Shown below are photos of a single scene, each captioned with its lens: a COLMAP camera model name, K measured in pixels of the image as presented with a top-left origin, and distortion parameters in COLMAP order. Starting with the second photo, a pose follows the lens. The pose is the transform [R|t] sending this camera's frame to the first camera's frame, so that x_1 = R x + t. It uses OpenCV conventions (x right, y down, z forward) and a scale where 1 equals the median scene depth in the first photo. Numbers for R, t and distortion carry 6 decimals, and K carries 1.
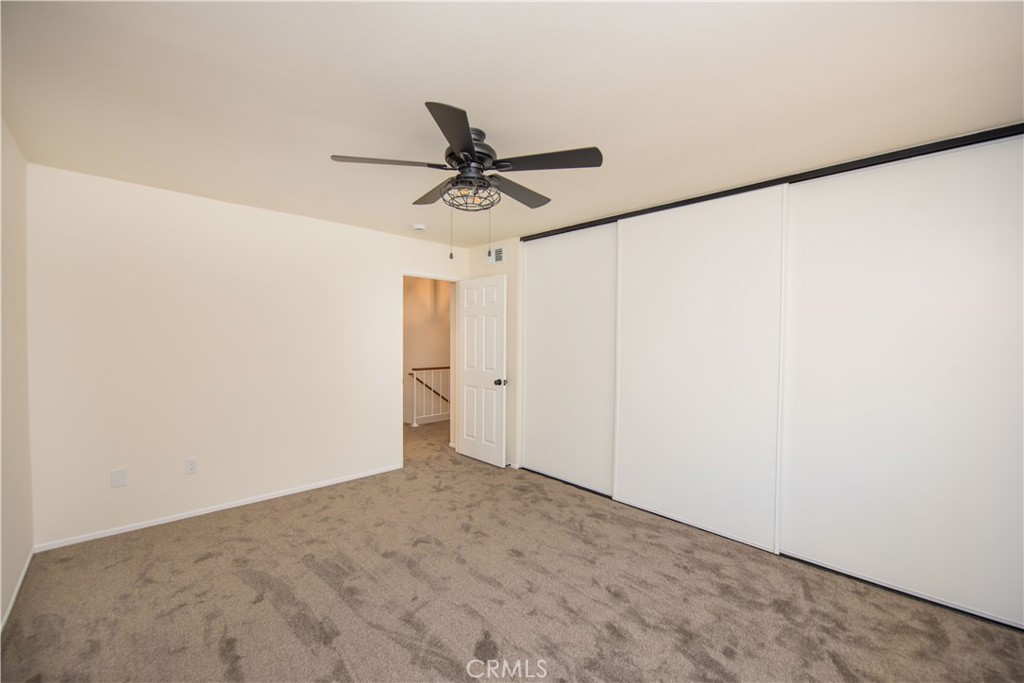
lens RADIAL K [[411.0, 0, 512.0], [0, 411.0, 341.5], [0, 0, 1]] dist [-0.018885, -0.000620]
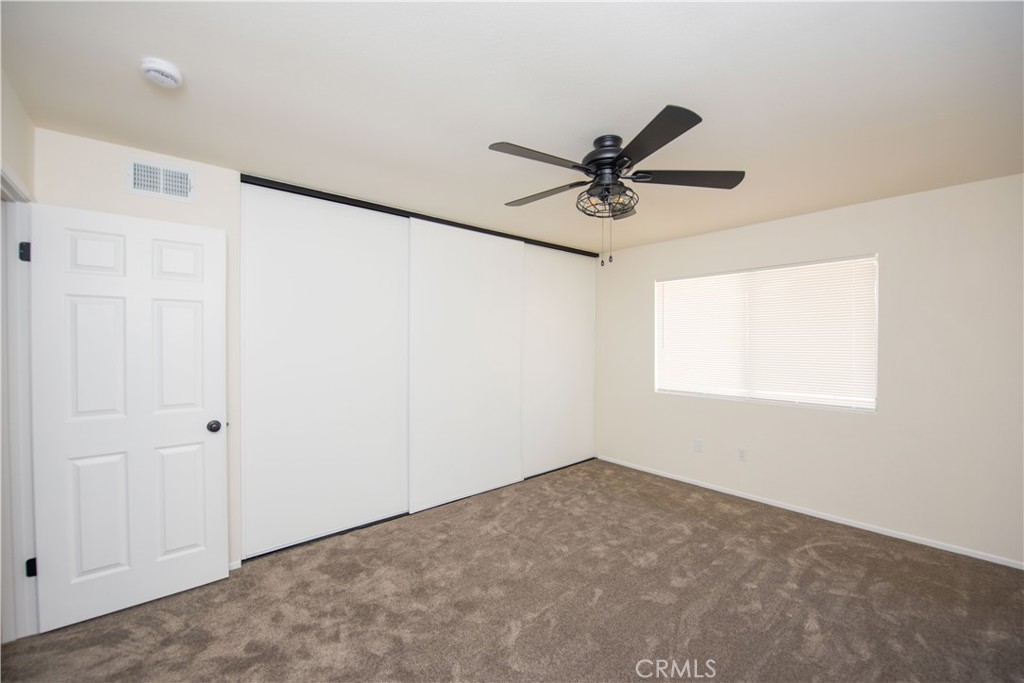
lens RADIAL K [[411.0, 0, 512.0], [0, 411.0, 341.5], [0, 0, 1]] dist [-0.018885, -0.000620]
pose [[0.049534, -0.011691, 0.998704, -0.665370], [0.012616, 0.999859, 0.011079, -0.016027], [-0.998693, 0.012051, 0.049674, 0.708101]]
